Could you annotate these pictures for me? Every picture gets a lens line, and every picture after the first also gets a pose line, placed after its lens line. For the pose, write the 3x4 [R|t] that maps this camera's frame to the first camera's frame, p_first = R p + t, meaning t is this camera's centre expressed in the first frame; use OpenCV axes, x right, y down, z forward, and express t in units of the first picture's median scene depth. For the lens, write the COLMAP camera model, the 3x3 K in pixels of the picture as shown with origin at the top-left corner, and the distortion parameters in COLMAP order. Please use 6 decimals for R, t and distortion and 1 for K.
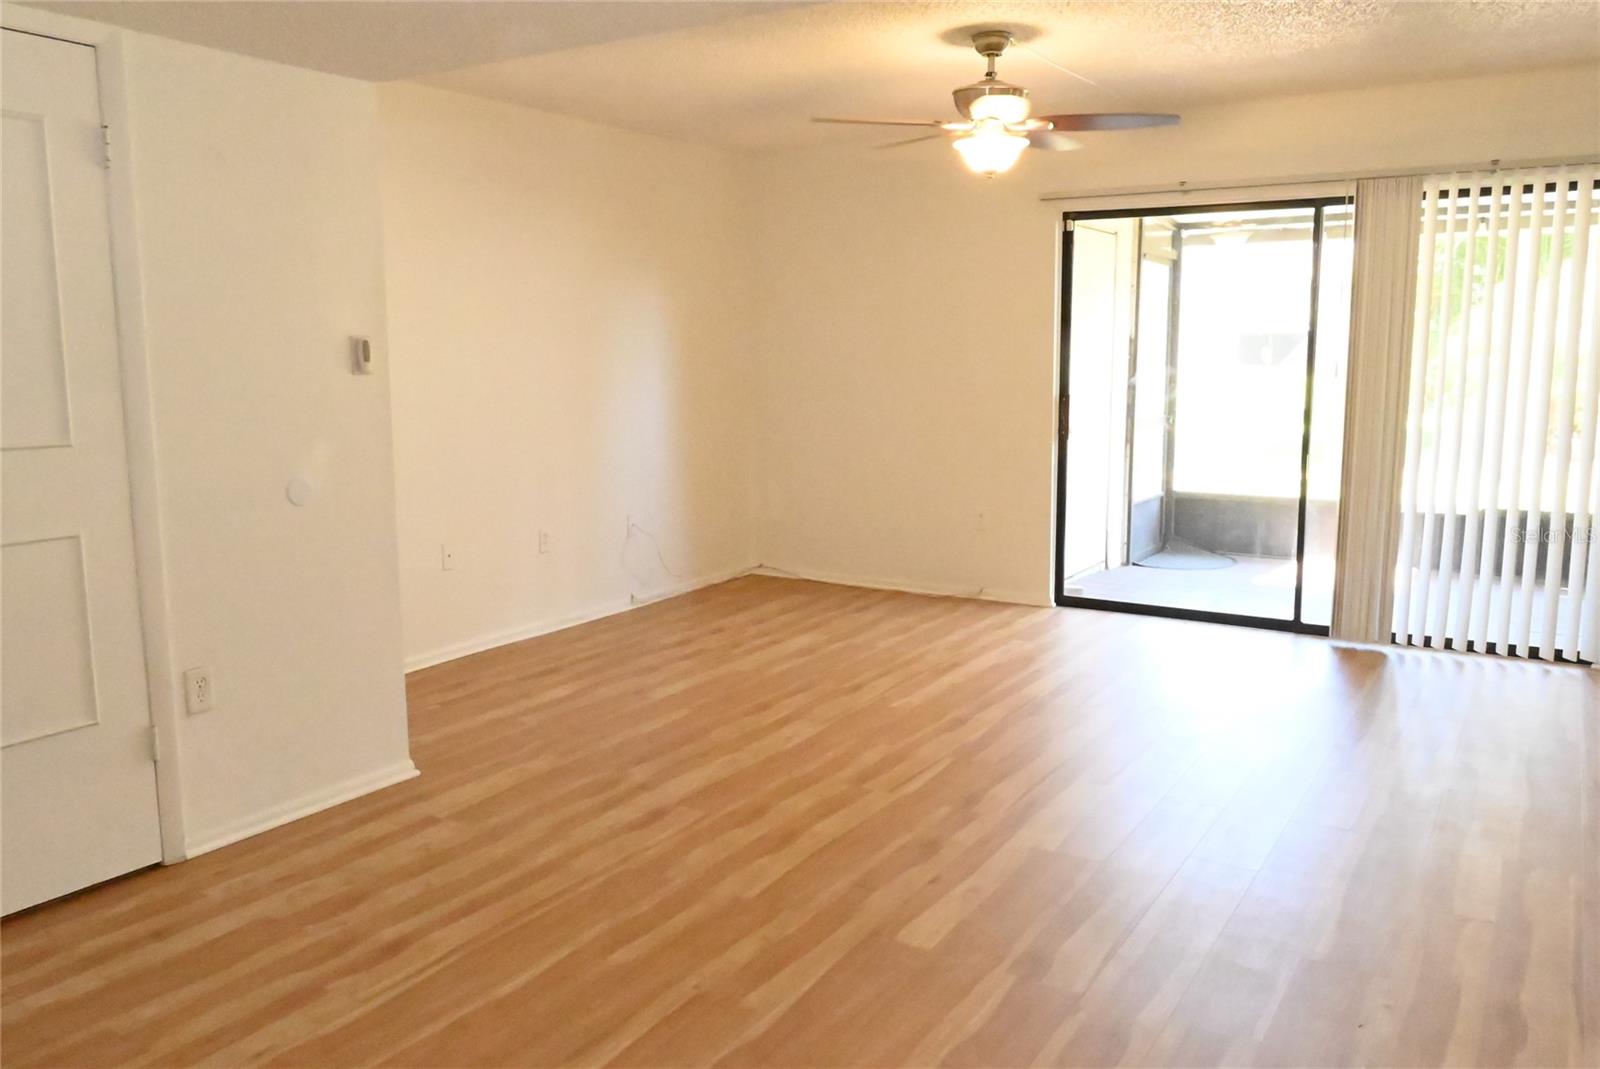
lens RADIAL K [[1237.9, 0, 803.5], [0, 1237.9, 535.9], [0, 0, 1]] dist [-0.002352, 0.002064]
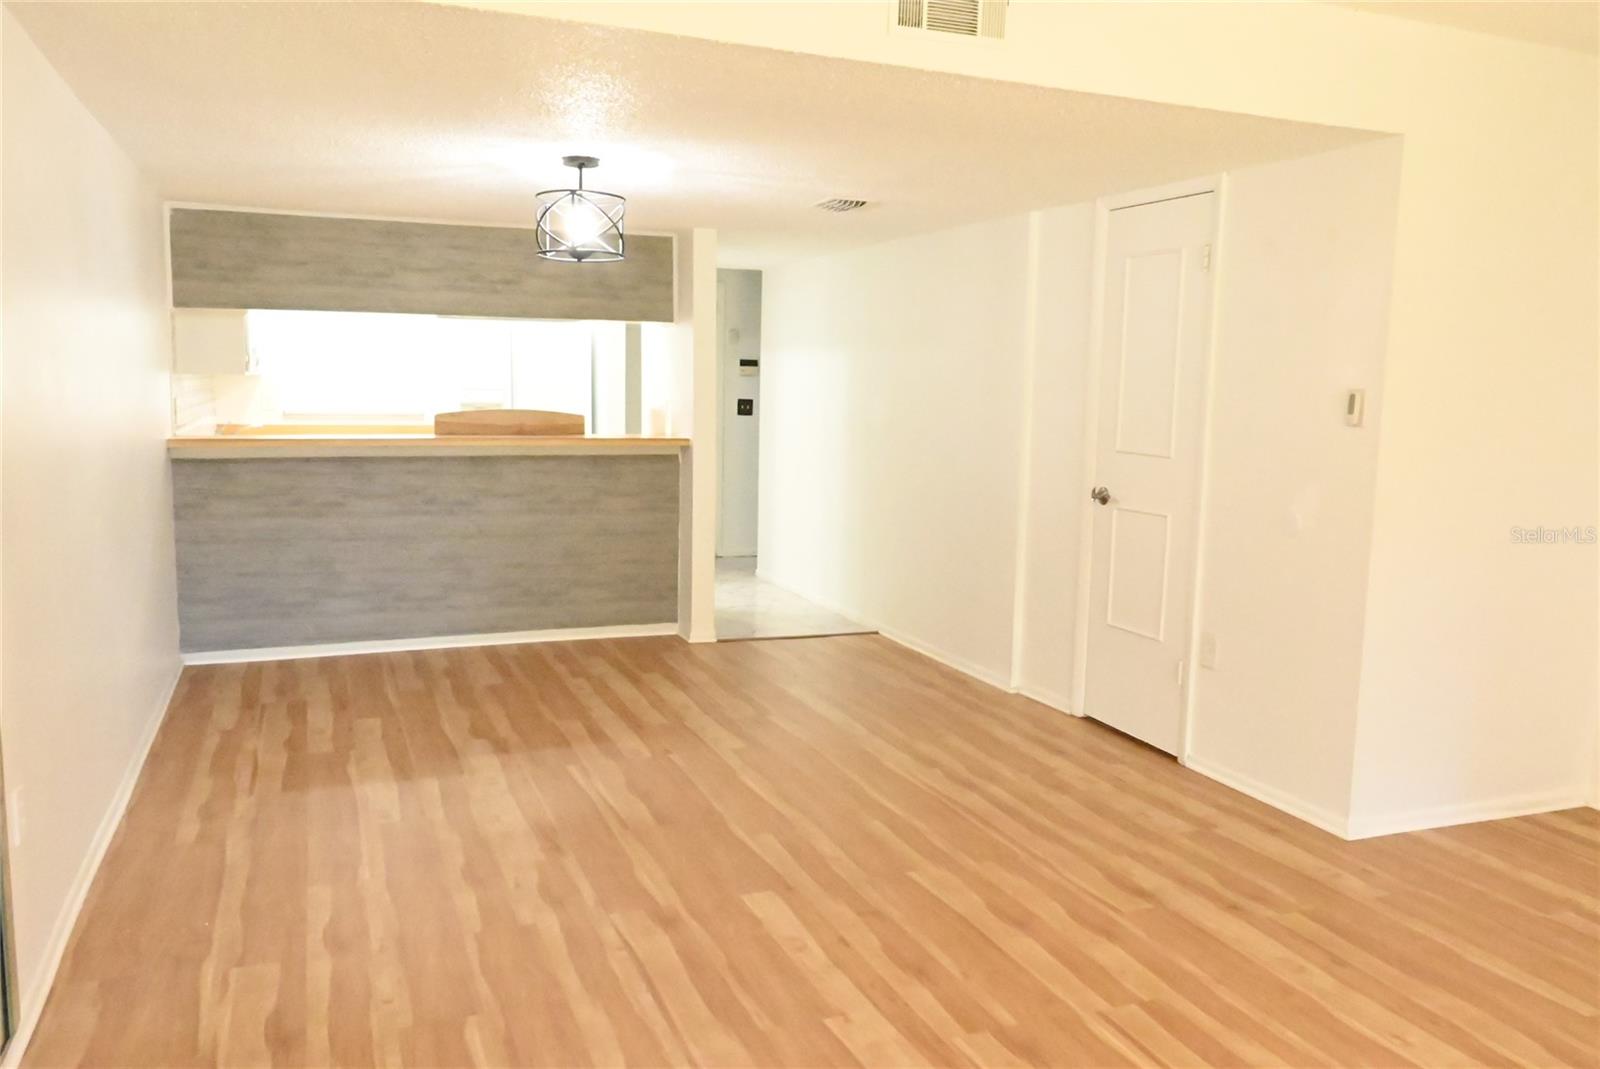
lens RADIAL K [[1237.9, 0, 803.5], [0, 1237.9, 535.9], [0, 0, 1]] dist [-0.002352, 0.002064]
pose [[-0.589345, 0.097205, -0.802013, 0.806792], [-0.136656, 0.966435, 0.217552, -0.220427], [0.796240, 0.237814, -0.556279, 1.326113]]
